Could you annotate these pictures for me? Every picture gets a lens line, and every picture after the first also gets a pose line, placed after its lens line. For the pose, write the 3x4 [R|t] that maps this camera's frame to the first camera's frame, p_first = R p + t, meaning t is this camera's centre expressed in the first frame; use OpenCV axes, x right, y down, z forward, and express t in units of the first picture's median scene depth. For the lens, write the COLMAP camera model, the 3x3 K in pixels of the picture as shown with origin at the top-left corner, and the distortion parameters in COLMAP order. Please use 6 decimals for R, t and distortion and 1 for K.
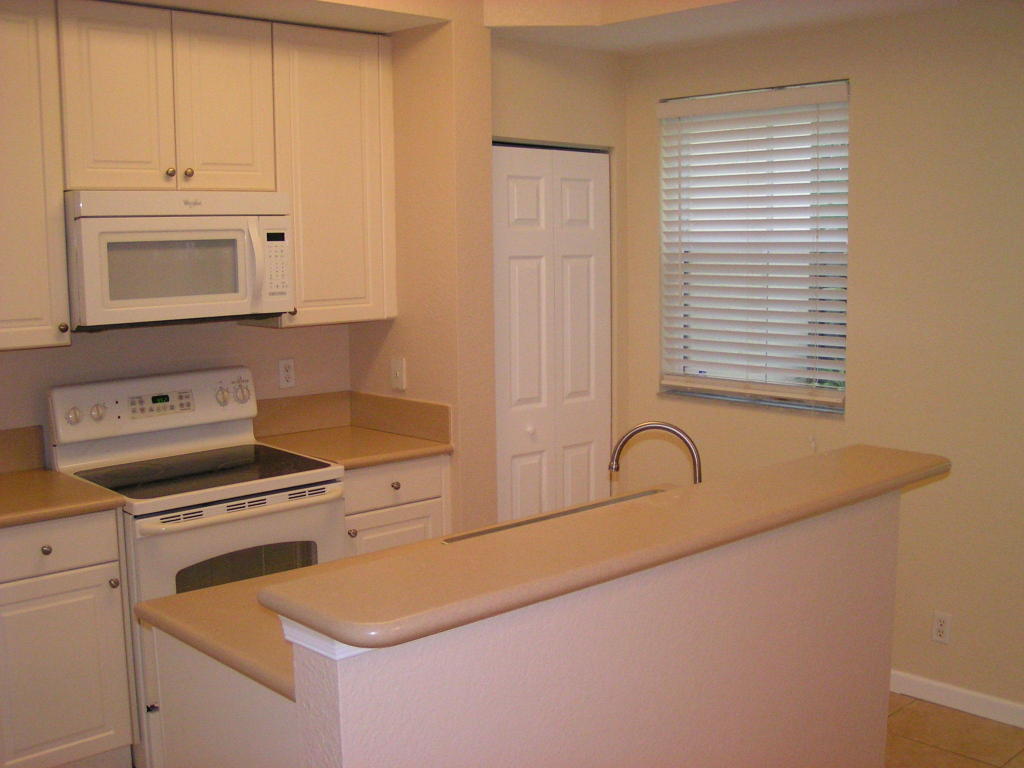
lens RADIAL K [[1172.8, 0, 509.8], [0, 1172.8, 384.5], [0, 0, 1]] dist [-0.130016, 0.000000]
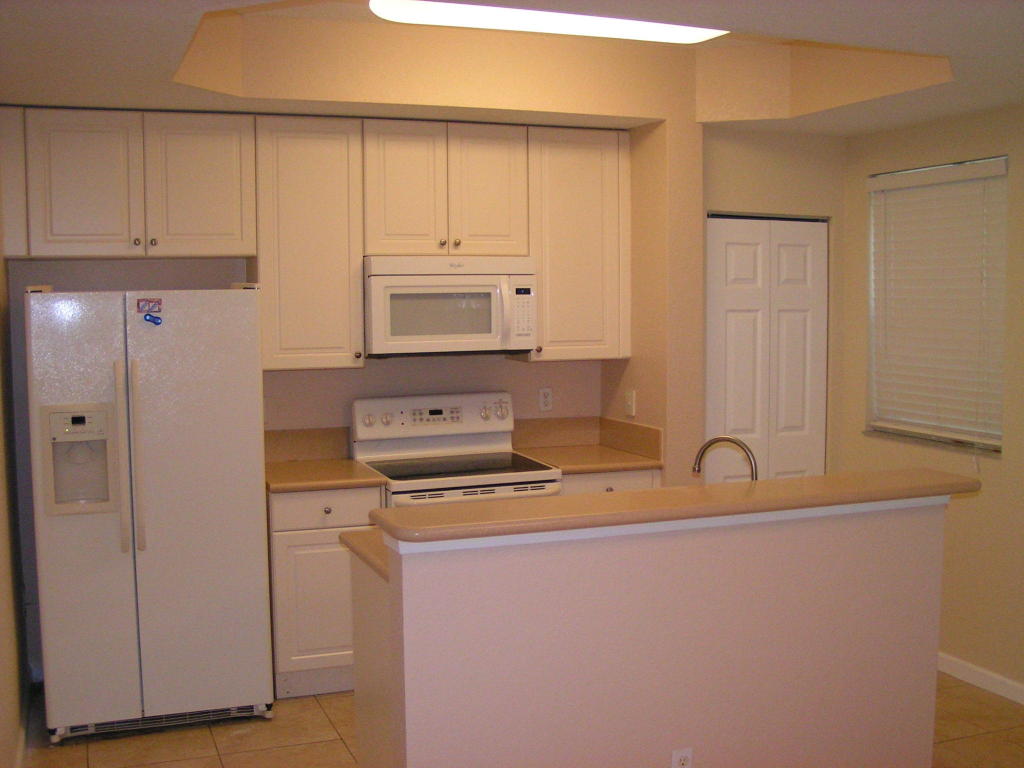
lens RADIAL K [[1172.8, 0, 513.7], [0, 1172.8, 384.5], [0, 0, 1]] dist [-0.130016, 0.000000]
pose [[0.930388, 0.034826, -0.364917, 0.268746], [-0.051136, 0.998074, -0.035126, 0.023374], [0.362991, 0.051341, 0.930377, -0.214691]]
